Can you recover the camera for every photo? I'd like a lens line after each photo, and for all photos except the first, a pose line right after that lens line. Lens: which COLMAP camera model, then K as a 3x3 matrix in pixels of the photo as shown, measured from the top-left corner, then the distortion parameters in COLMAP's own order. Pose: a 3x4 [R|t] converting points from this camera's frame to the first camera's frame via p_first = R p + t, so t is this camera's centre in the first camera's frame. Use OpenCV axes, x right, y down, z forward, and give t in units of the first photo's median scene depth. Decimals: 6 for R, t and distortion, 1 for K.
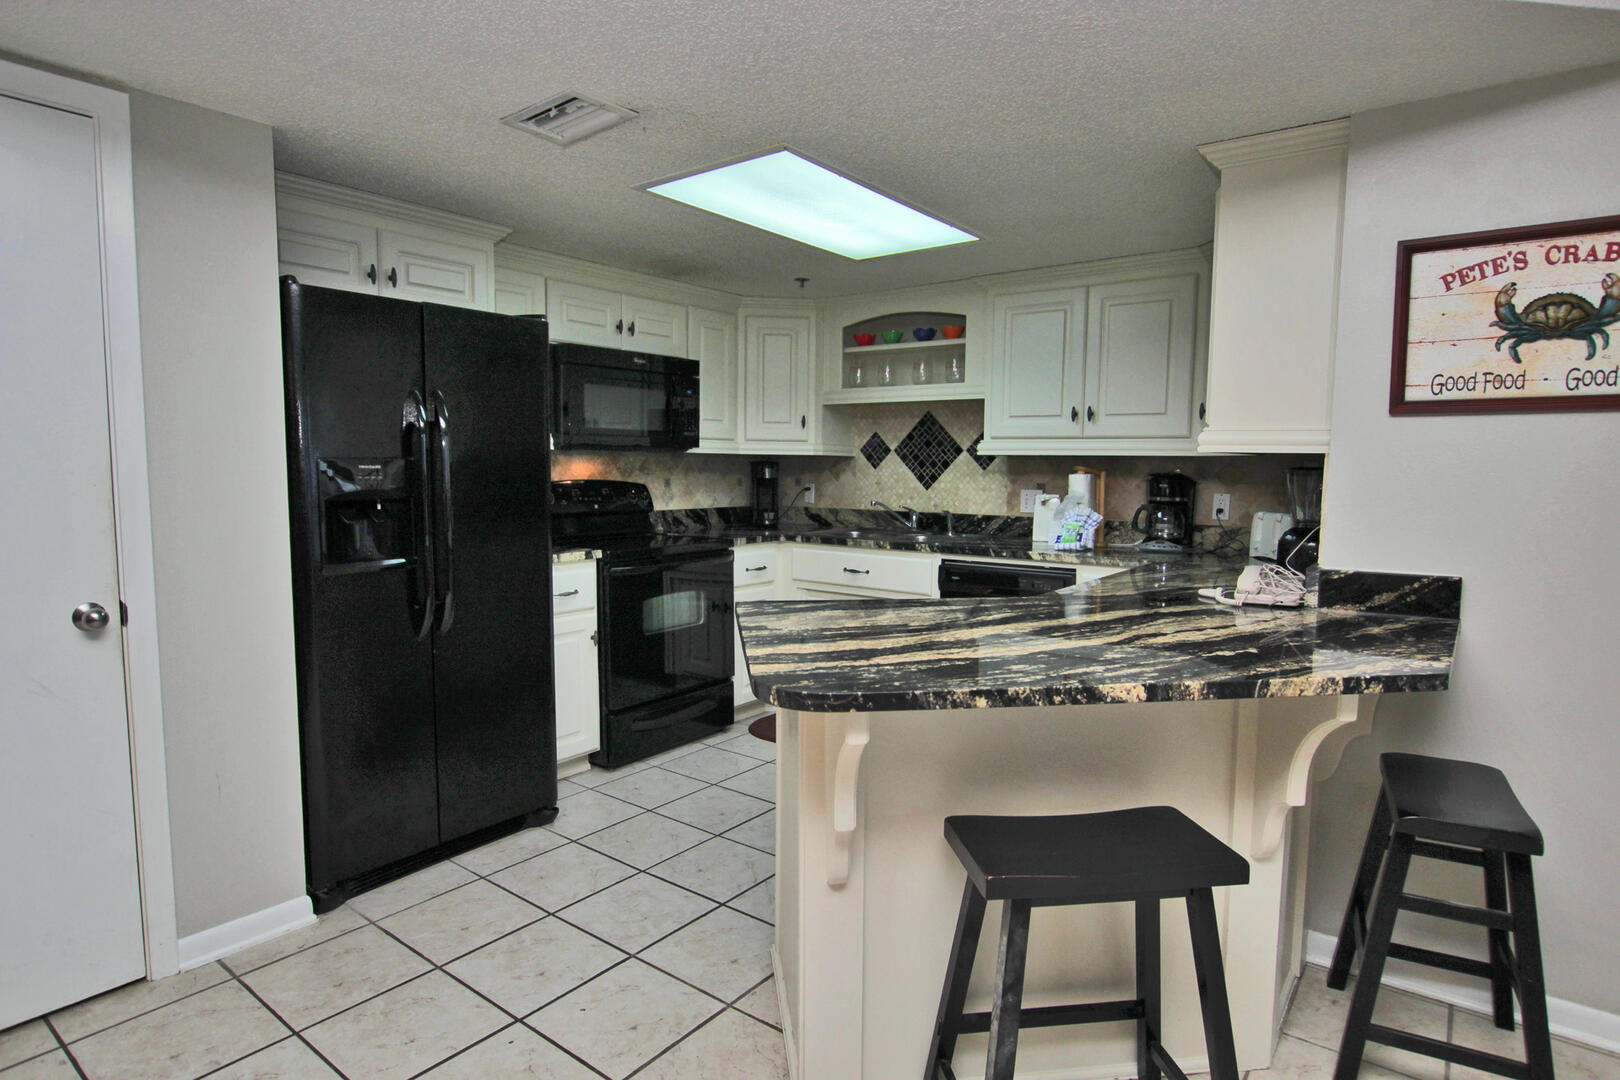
lens RADIAL K [[880.5, 0, 811.9], [0, 880.5, 545.1], [0, 0, 1]] dist [-0.030879, 0.006255]
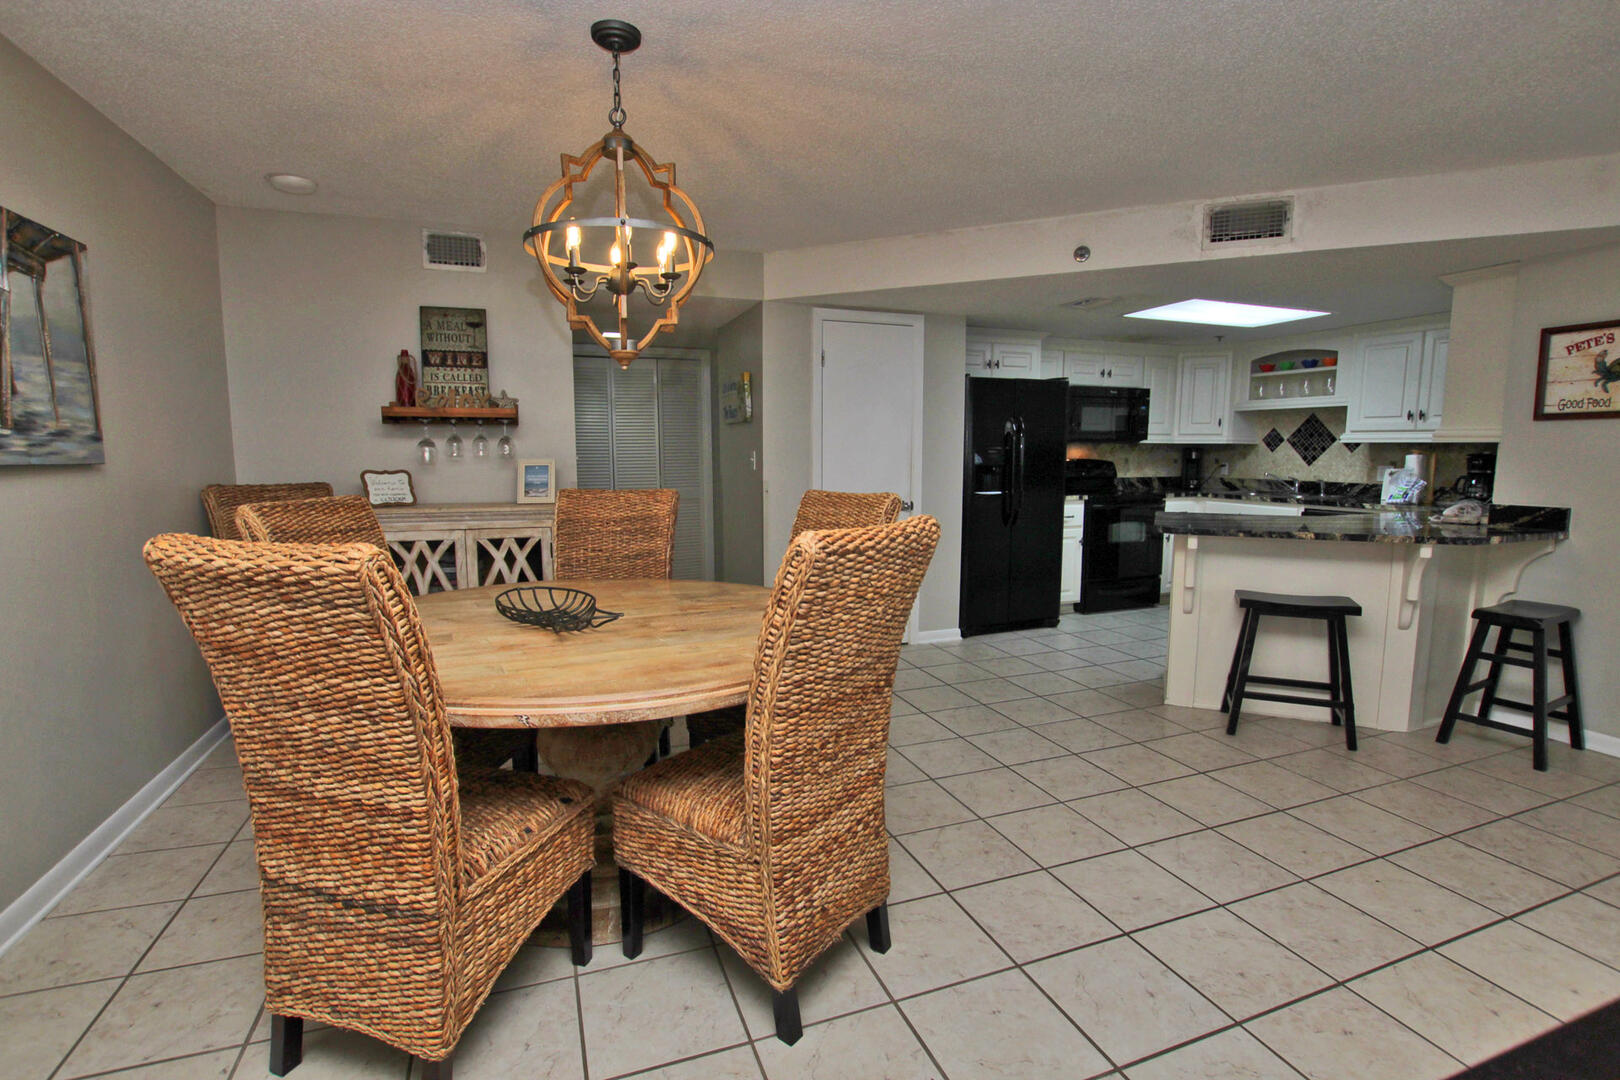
lens RADIAL K [[752.7, 0, 810.2], [0, 752.7, 547.9], [0, 0, 1]] dist [-0.031811, 0.003982]
pose [[0.847924, 0.058405, -0.526891, 0.094173], [-0.038737, 0.998082, 0.048297, 0.053787], [0.528701, -0.020542, 0.848560, -0.585741]]
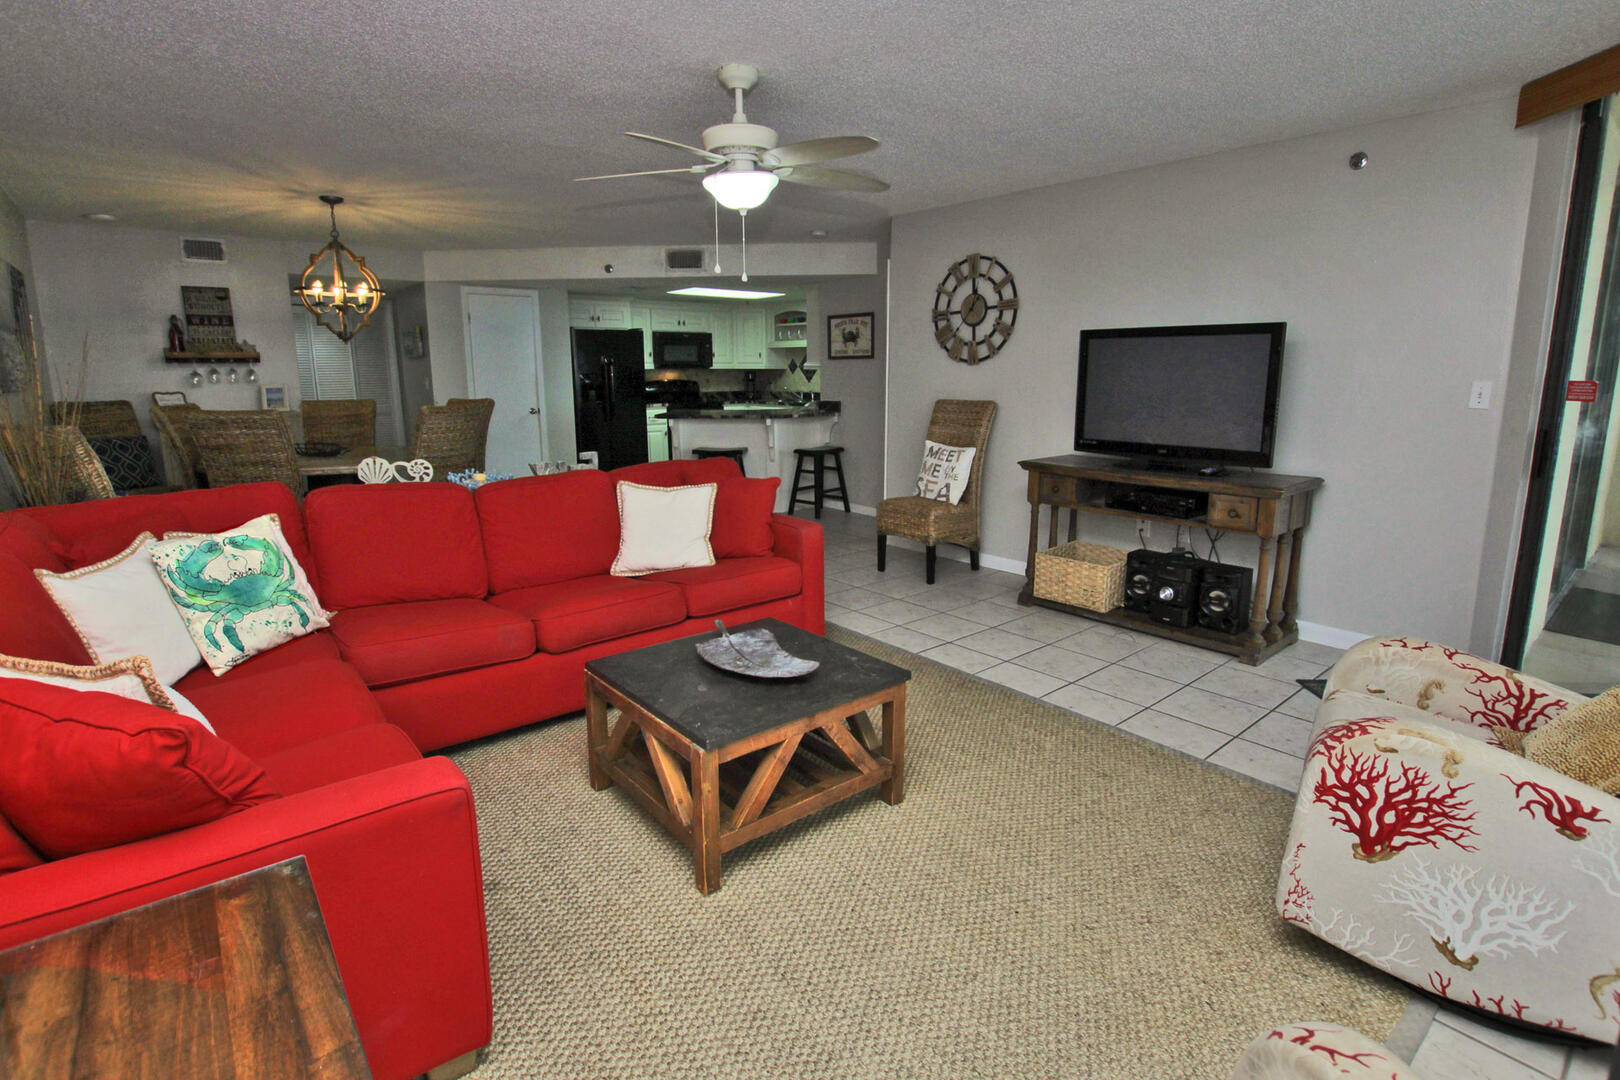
lens RADIAL K [[793.4, 0, 825.4], [0, 793.4, 519.7], [0, 0, 1]] dist [-0.028964, 0.002338]
pose [[0.978698, 0.027514, -0.203452, 0.700342], [-0.007673, 0.995189, 0.097671, 0.109824], [0.205160, -0.094029, 0.974201, -1.282641]]
